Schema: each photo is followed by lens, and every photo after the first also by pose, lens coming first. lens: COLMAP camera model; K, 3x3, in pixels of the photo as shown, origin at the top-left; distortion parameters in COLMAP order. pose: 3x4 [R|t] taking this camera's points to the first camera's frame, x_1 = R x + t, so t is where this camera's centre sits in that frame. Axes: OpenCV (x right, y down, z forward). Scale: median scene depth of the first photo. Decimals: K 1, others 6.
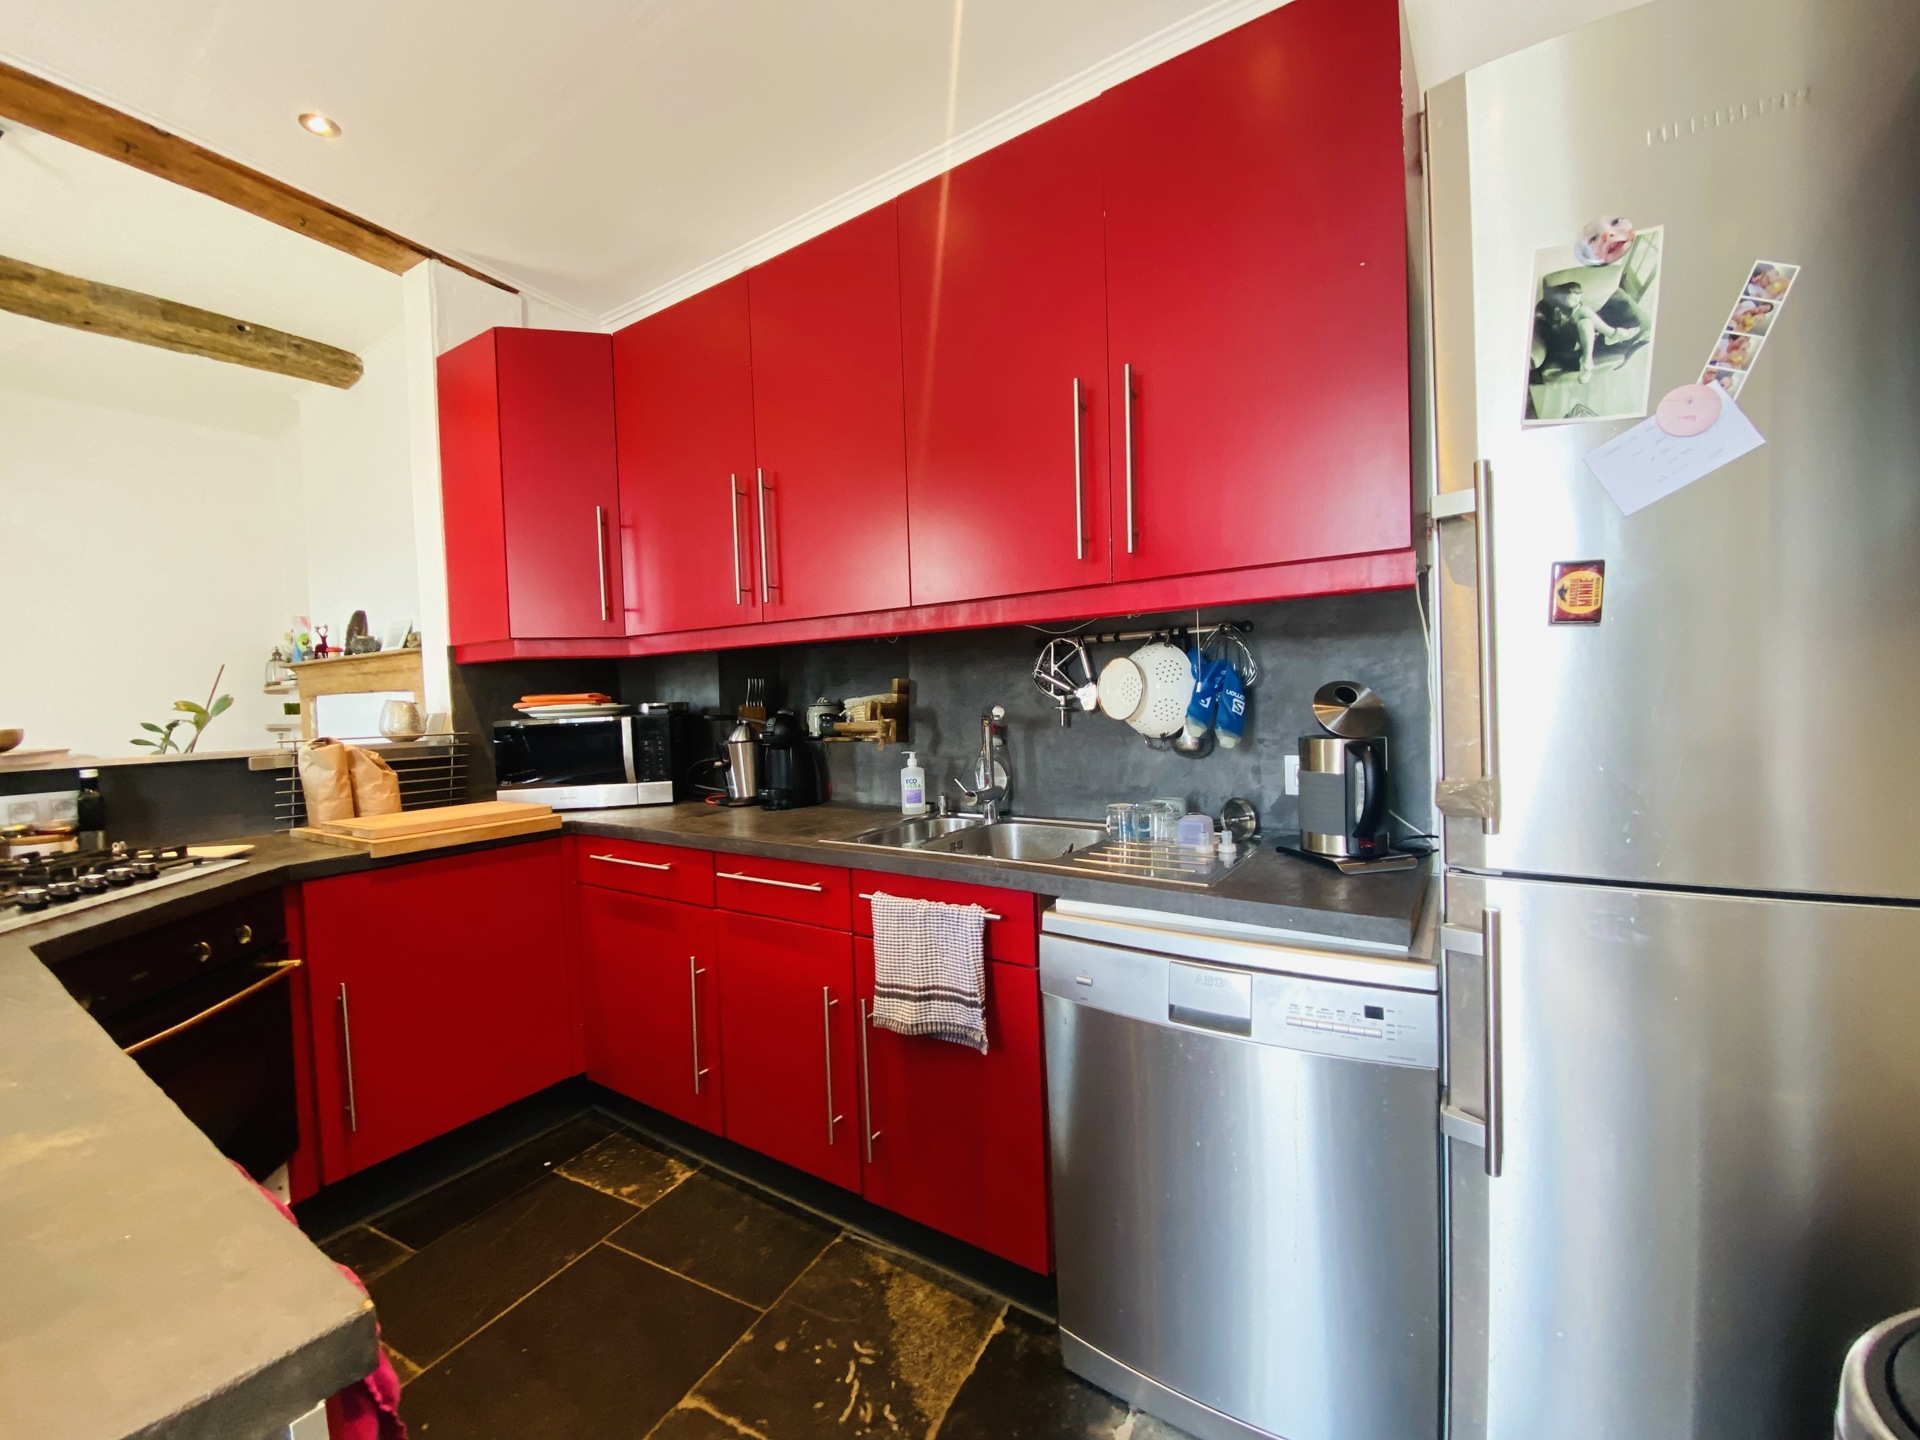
lens RADIAL K [[779.2, 0, 931.0], [0, 779.2, 722.4], [0, 0, 1]] dist [0.041501, -0.029539]
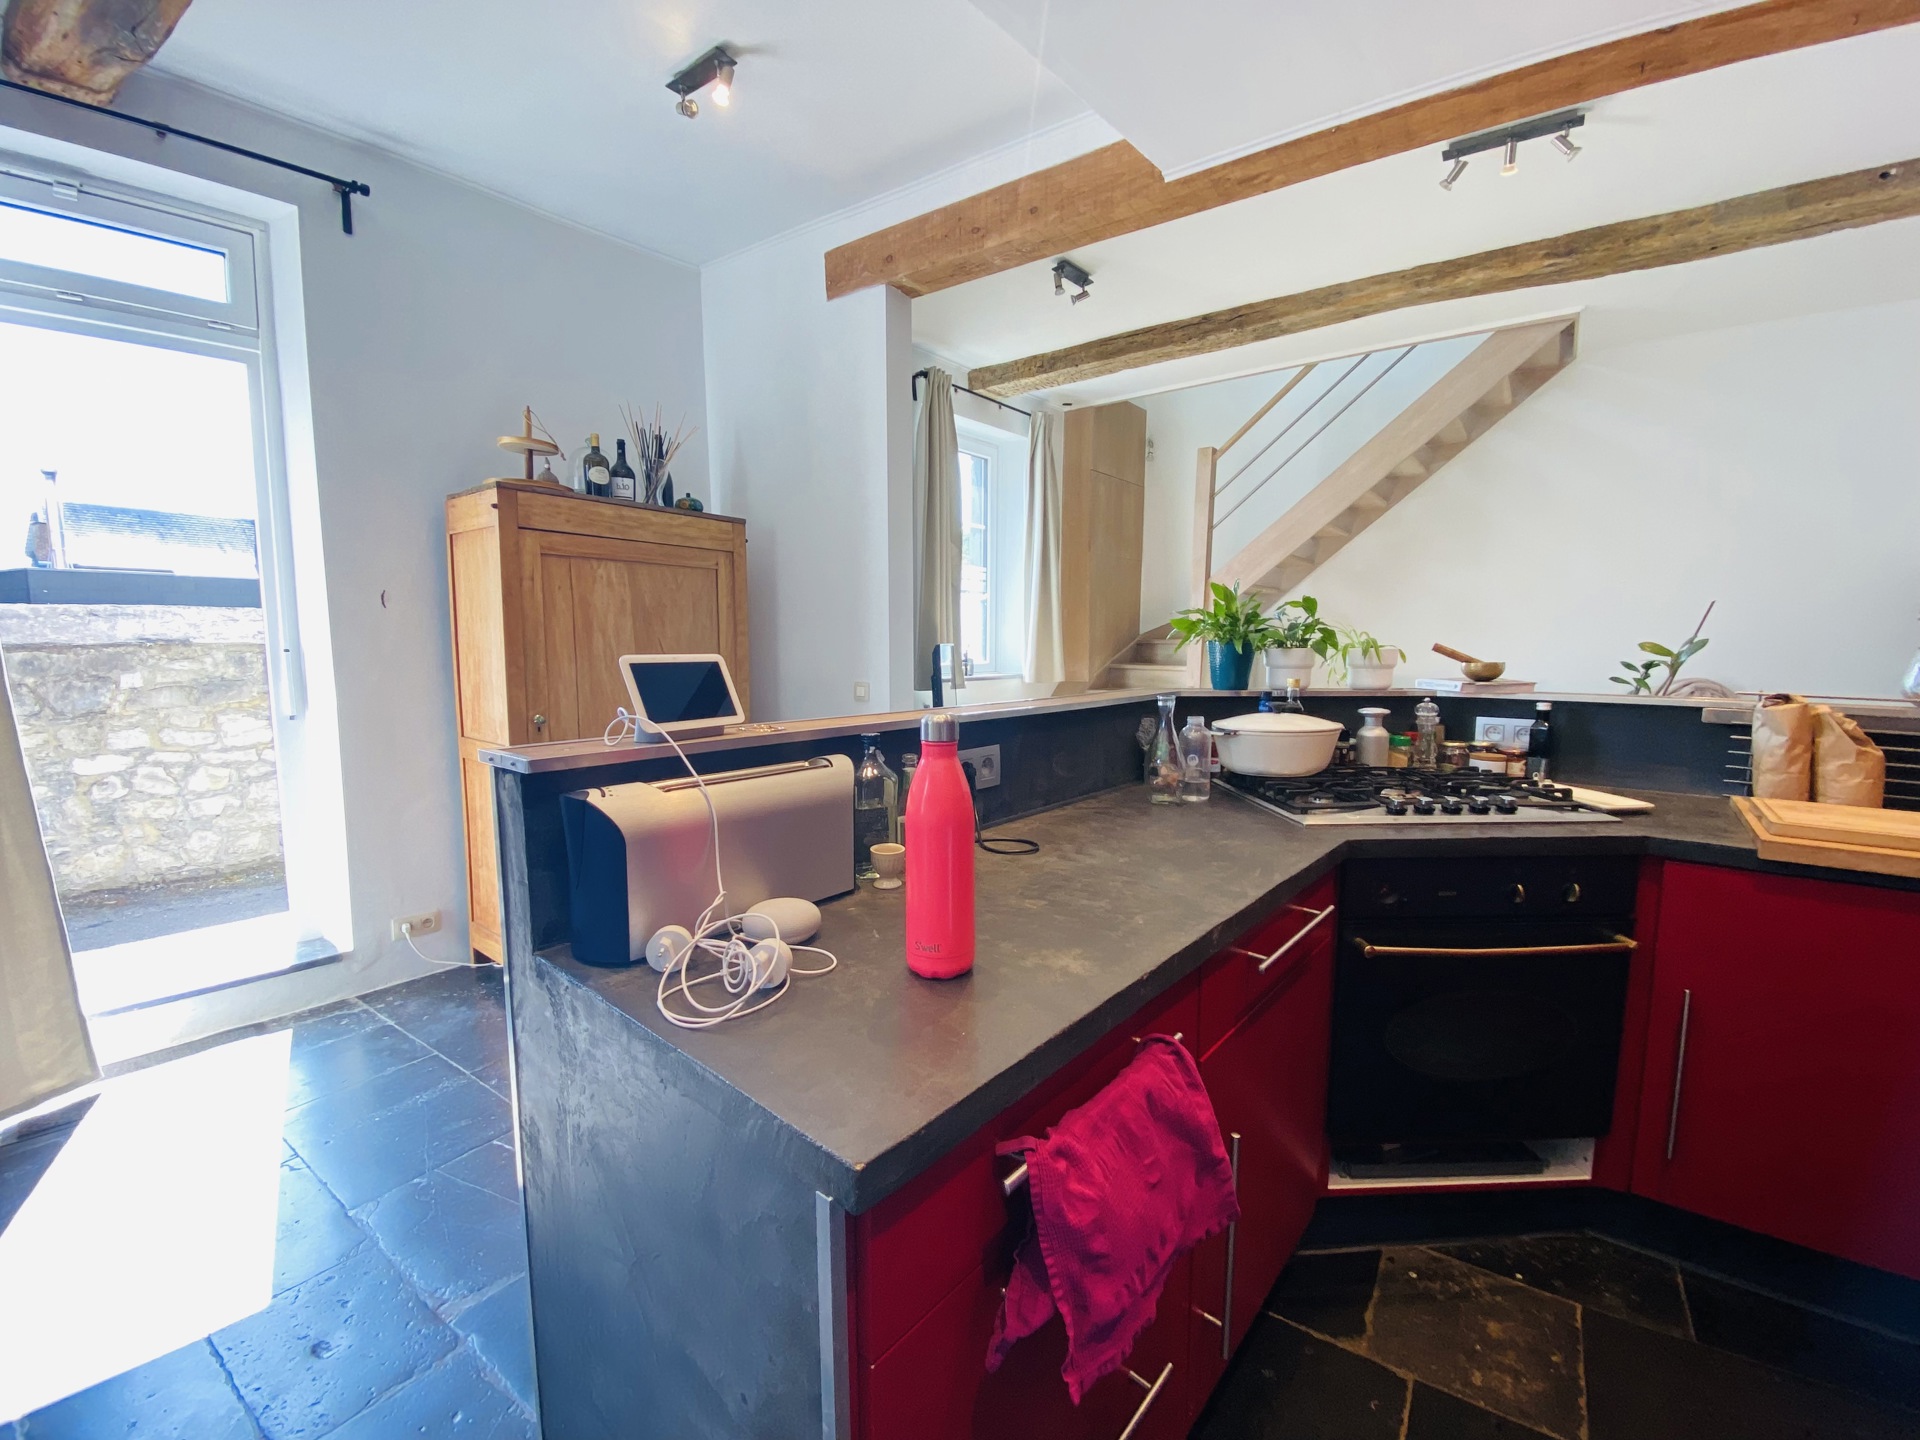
lens RADIAL K [[781.1, 0, 961.8], [0, 781.1, 716.0], [0, 0, 1]] dist [0.017942, -0.017415]
pose [[-0.099497, 0.126607, -0.986950, 0.107835], [-0.029077, 0.991079, 0.130068, -0.042182], [0.994613, 0.041639, -0.094928, 0.289497]]
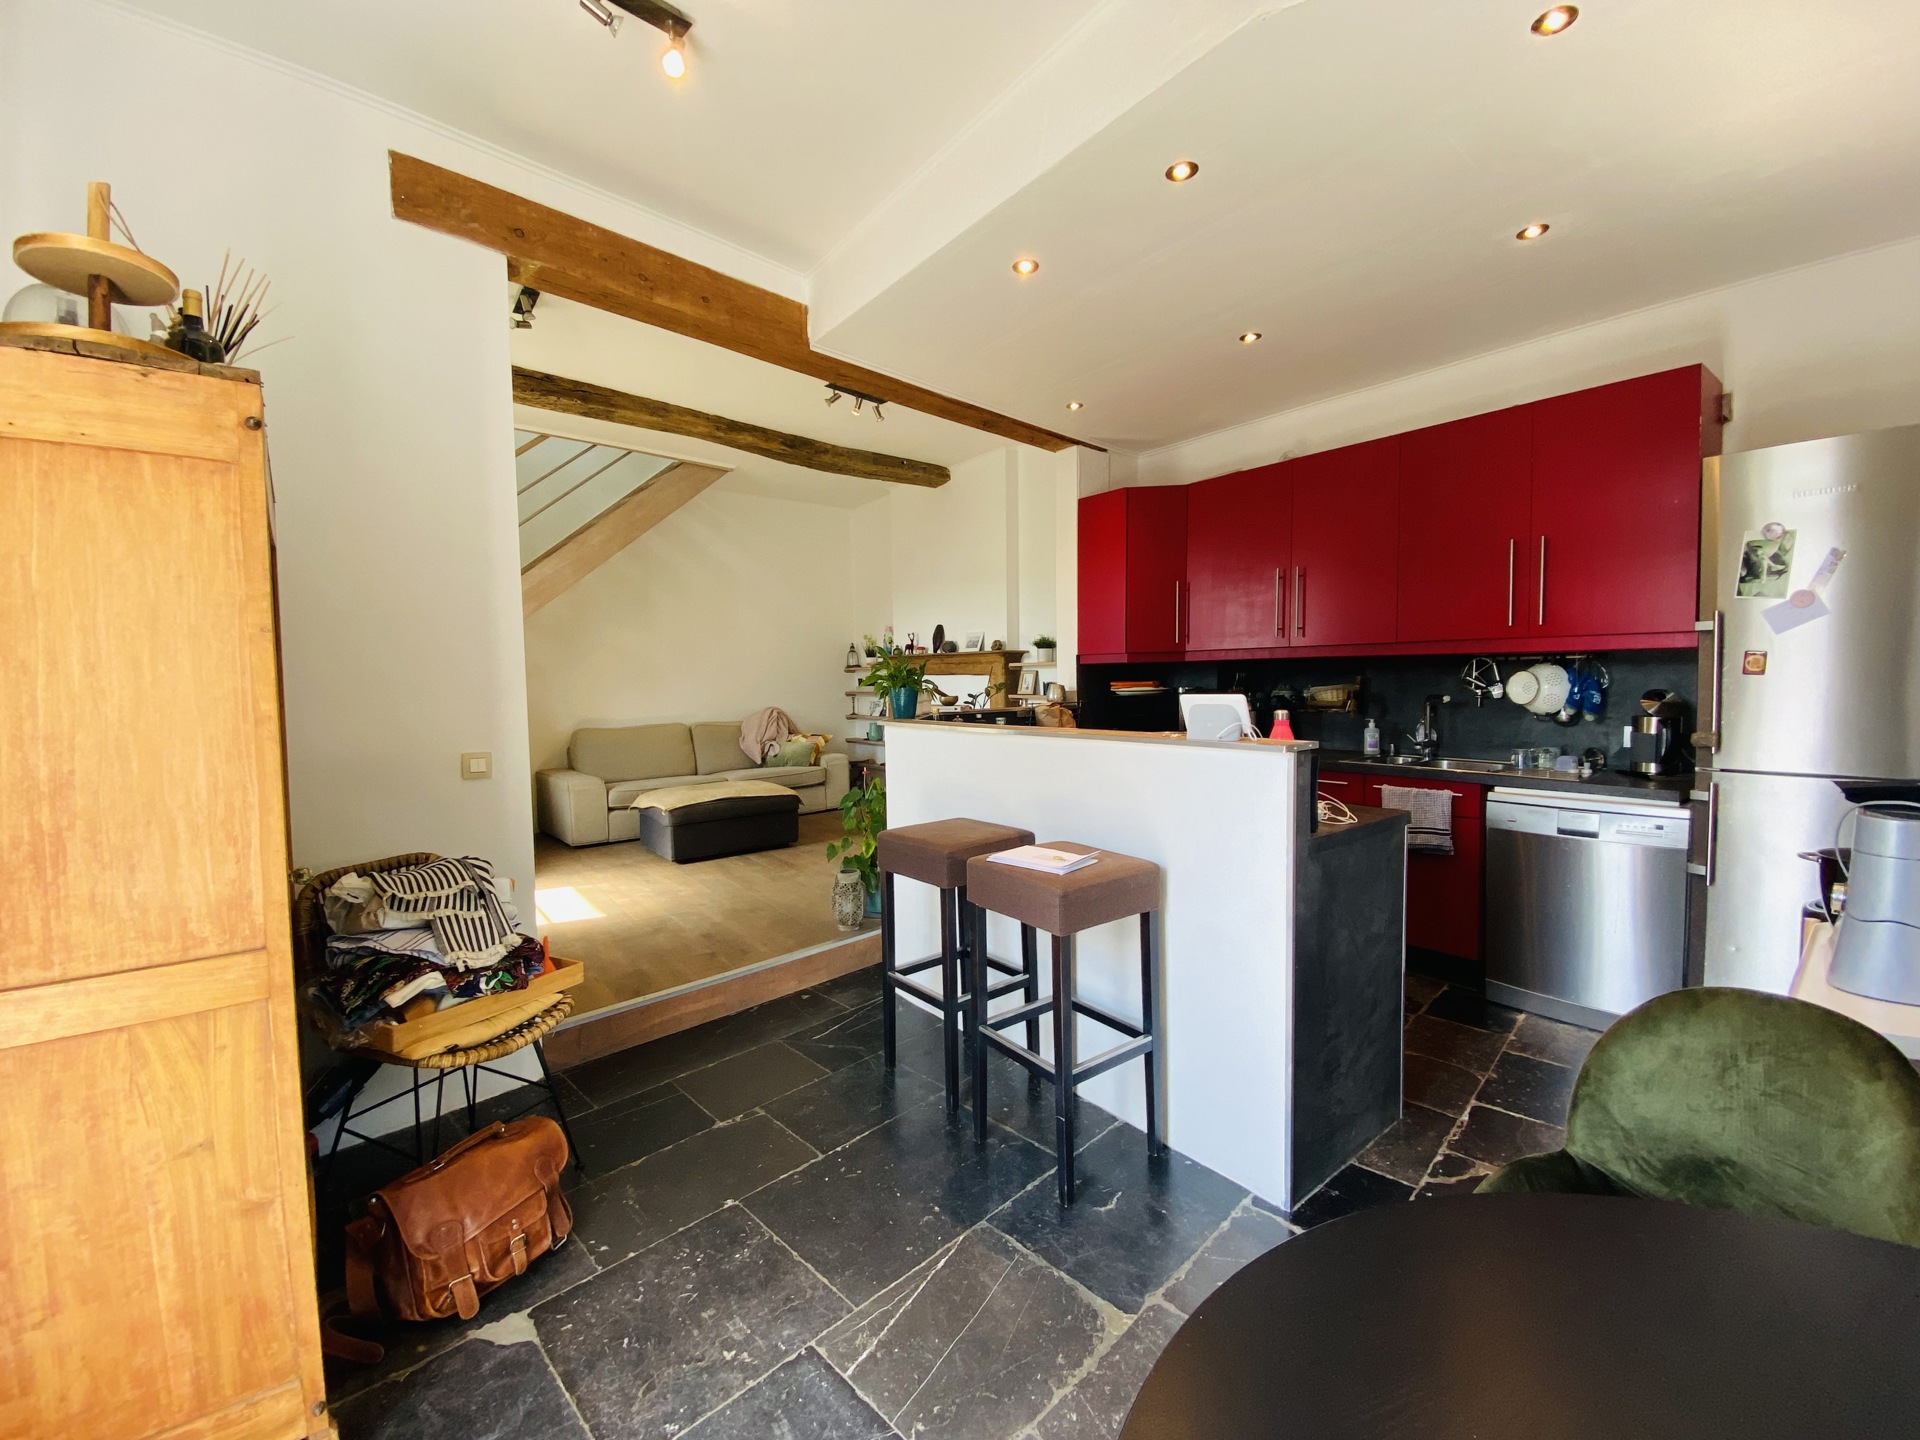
lens RADIAL K [[762.1, 0, 952.7], [0, 762.1, 725.5], [0, 0, 1]] dist [0.016144, -0.017798]
pose [[0.953844, 0.034275, -0.298340, -0.483719], [-0.022676, 0.998849, 0.042255, 0.000232], [0.299445, -0.033540, 0.953524, -1.100898]]
